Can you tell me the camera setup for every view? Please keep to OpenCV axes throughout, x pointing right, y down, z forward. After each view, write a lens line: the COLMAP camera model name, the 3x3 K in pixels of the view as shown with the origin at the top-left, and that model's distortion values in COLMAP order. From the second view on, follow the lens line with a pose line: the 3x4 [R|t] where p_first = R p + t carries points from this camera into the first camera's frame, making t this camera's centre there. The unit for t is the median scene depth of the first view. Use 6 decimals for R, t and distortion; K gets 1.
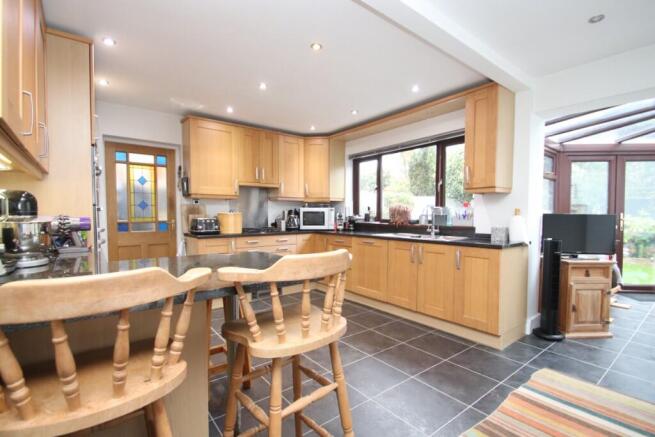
lens RADIAL K [[305.6, 0, 330.0], [0, 305.6, 227.4], [0, 0, 1]] dist [-0.002782, -0.000378]
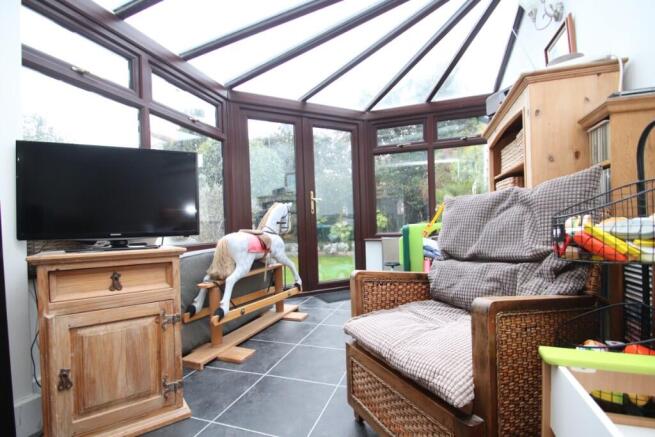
lens RADIAL K [[305.6, 0, 330.0], [0, 305.6, 227.4], [0, 0, 1]] dist [-0.002782, -0.000378]
pose [[0.843197, -0.032466, 0.536624, 0.351667], [0.056881, 0.997960, -0.029000, 0.042436], [-0.534587, 0.054976, 0.843323, 0.197500]]
